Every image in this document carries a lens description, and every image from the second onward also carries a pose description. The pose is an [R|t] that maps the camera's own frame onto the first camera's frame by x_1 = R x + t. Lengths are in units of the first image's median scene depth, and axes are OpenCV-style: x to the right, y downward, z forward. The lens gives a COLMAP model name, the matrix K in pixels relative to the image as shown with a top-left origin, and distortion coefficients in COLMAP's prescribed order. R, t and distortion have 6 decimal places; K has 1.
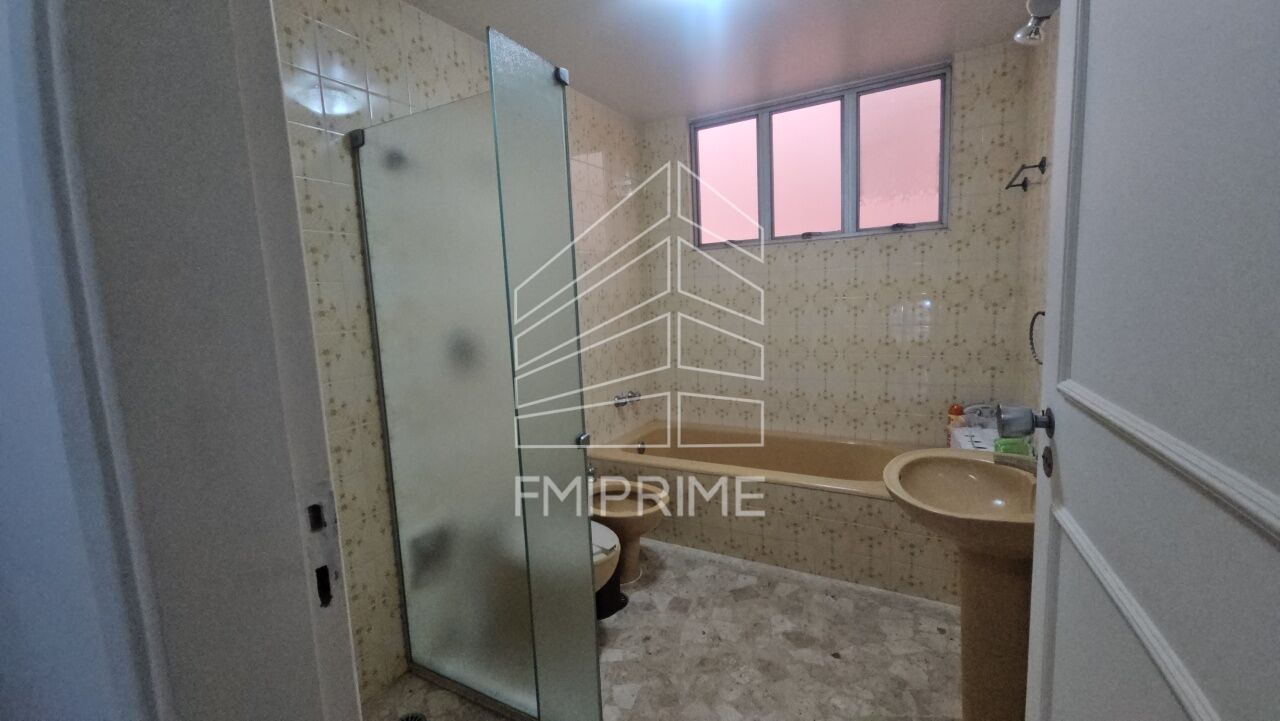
lens RADIAL K [[515.3, 0, 641.2], [0, 515.3, 358.2], [0, 0, 1]] dist [0.002135, -0.003699]
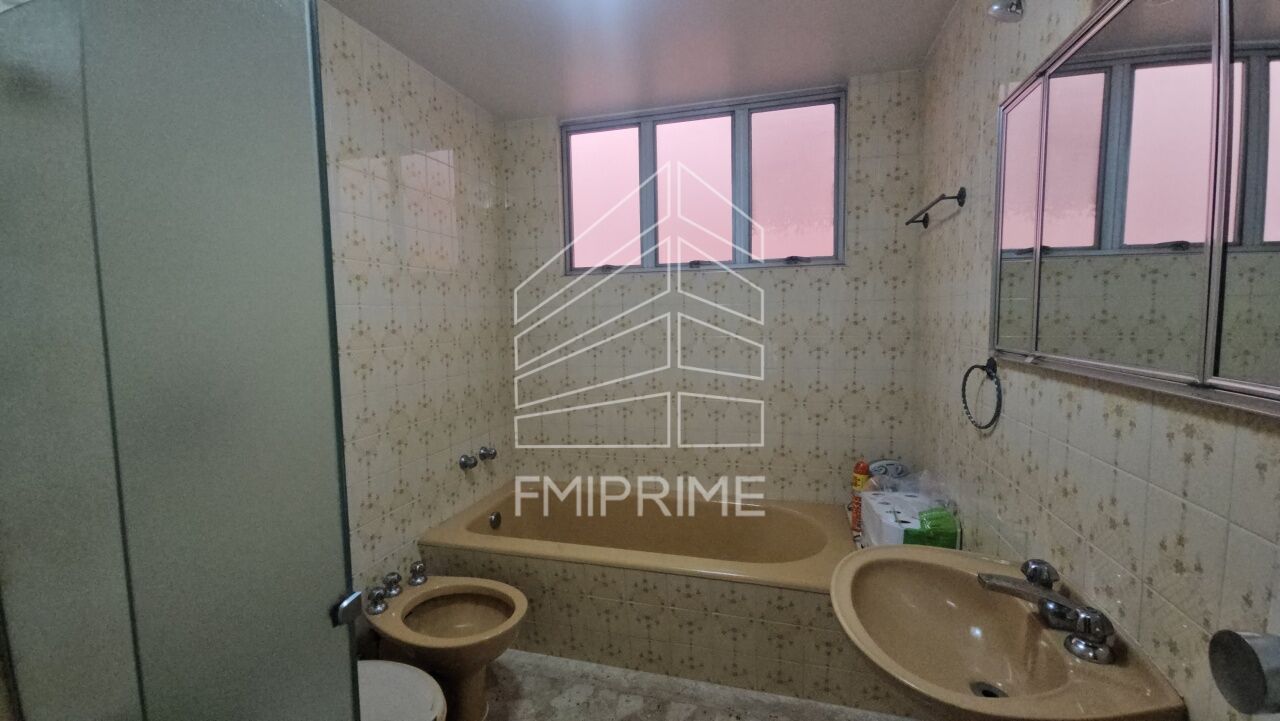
lens RADIAL K [[515.3, 0, 642.9], [0, 515.3, 356.9], [0, 0, 1]] dist [0.002135, -0.003699]
pose [[0.969512, 0.012378, 0.244729, 0.027204], [0.001267, 0.998457, -0.055520, -0.037153], [-0.245039, 0.054137, 0.968001, 0.207591]]
